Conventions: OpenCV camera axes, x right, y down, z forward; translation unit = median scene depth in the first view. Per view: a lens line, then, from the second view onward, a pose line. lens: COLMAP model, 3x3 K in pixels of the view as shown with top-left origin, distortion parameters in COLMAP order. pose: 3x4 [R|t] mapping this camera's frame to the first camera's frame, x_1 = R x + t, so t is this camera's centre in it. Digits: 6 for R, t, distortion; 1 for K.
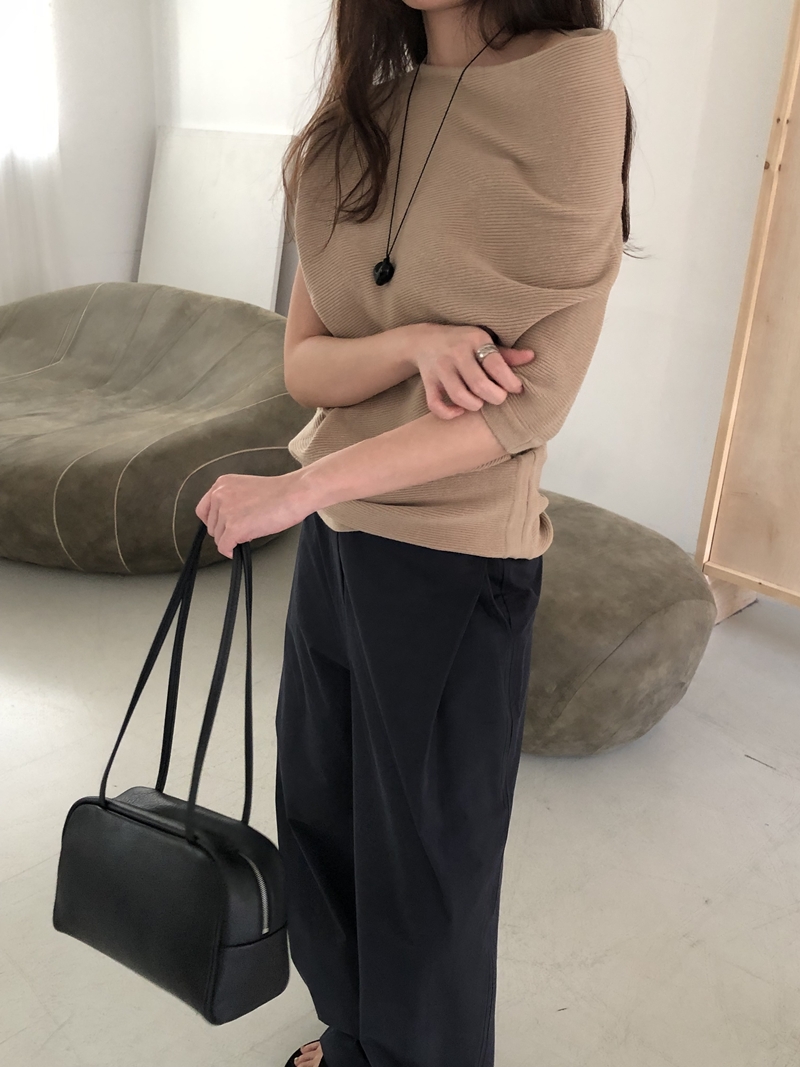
lens RADIAL K [[1037.5, 0, 402.7], [0, 1037.5, 497.0], [0, 0, 1]] dist [0.005183, 0.000000]
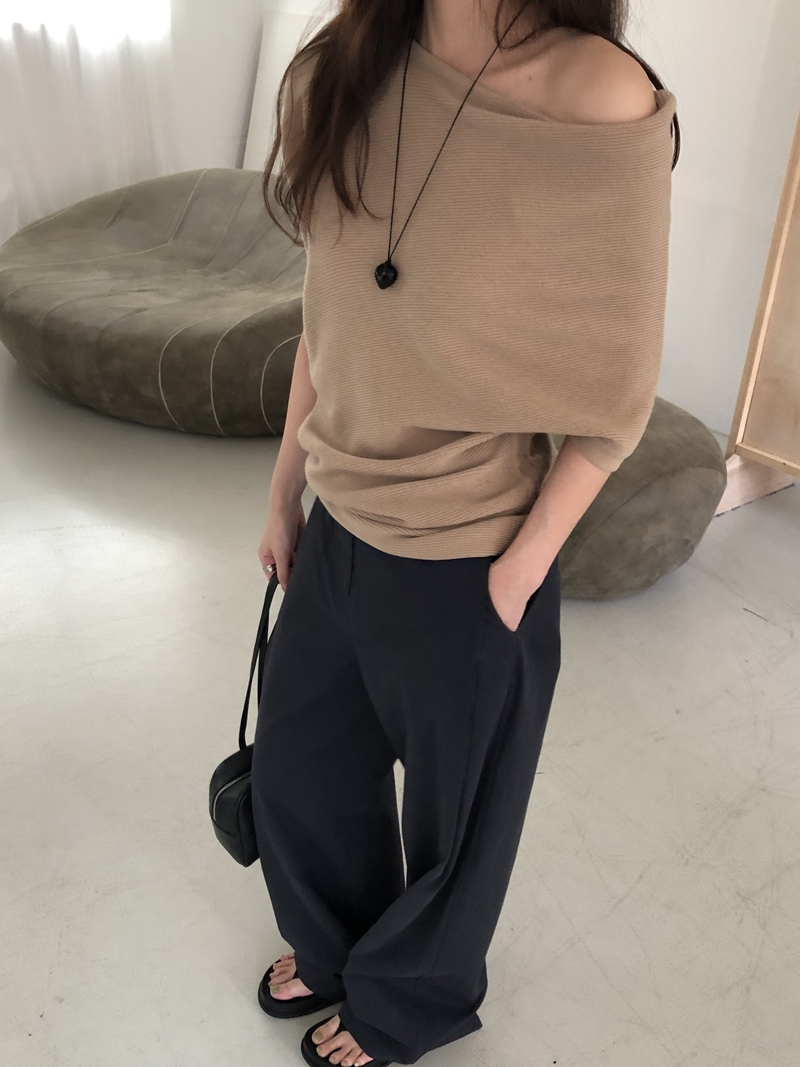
lens RADIAL K [[1058.4, 0, 403.1], [0, 1058.4, 541.3], [0, 0, 1]] dist [0.017664, 0.000000]
pose [[0.993004, 0.050490, -0.106741, 0.066872], [-0.035765, 0.990115, 0.135622, 0.026239], [0.112534, -0.130855, 0.984994, -0.149271]]
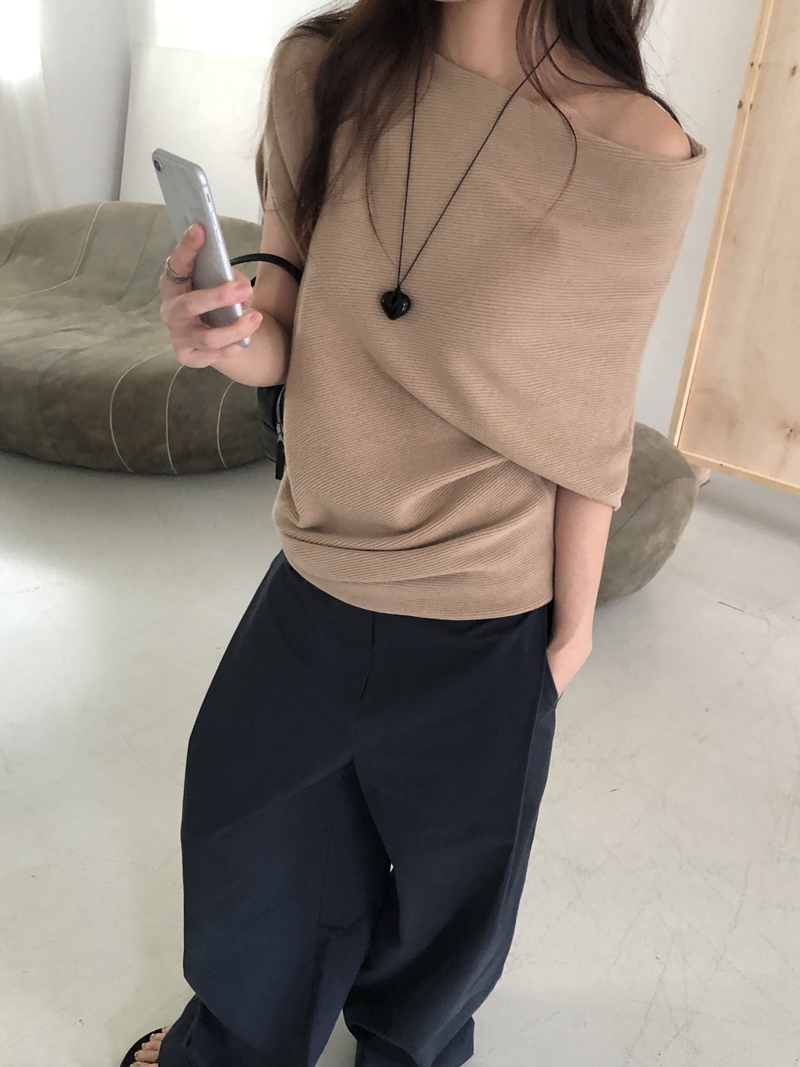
lens RADIAL K [[970.0, 0, 424.4], [0, 970.0, 524.8], [0, 0, 1]] dist [0.010667, -0.035665]
pose [[0.993365, -0.035465, 0.109404, -0.119562], [0.021407, 0.991660, 0.127091, 0.001764], [-0.112998, -0.123906, 0.985839, -0.078604]]
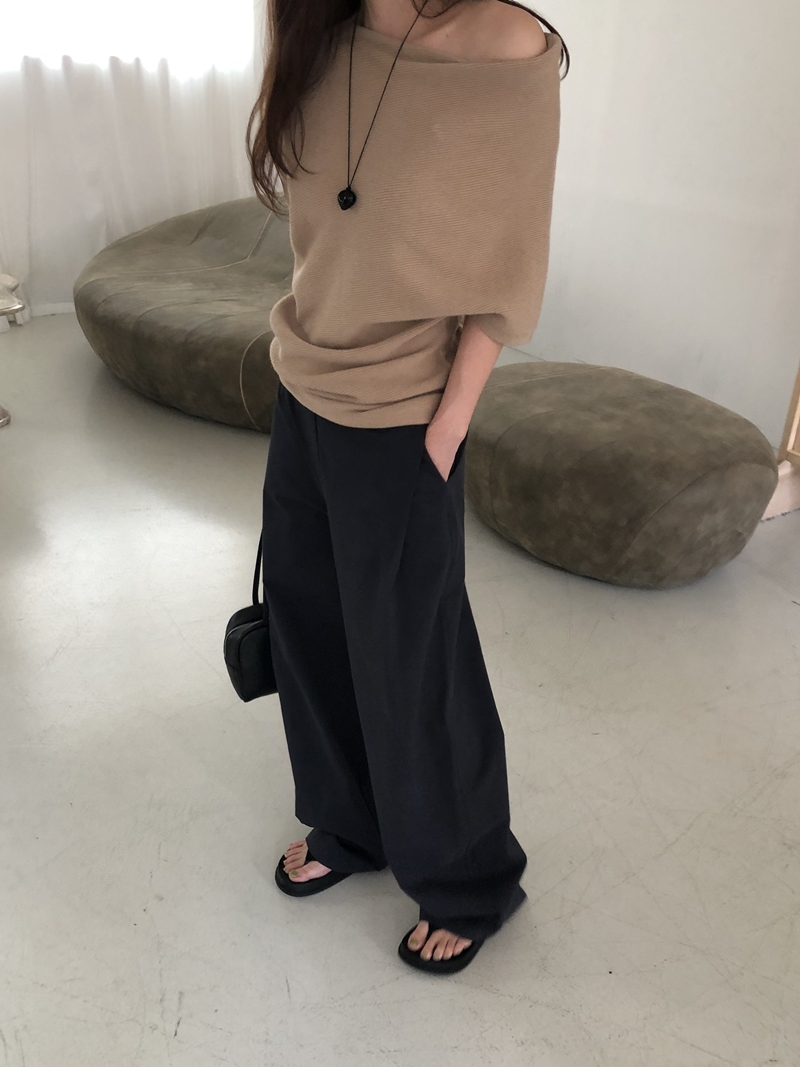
lens RADIAL K [[1058.4, 0, 396.1], [0, 1058.4, 542.3], [0, 0, 1]] dist [0.017664, 0.000000]
pose [[0.985196, 0.075853, -0.153740, 0.053839], [-0.060694, 0.993032, 0.101009, 0.071858], [0.160330, -0.090183, 0.982935, -0.221557]]
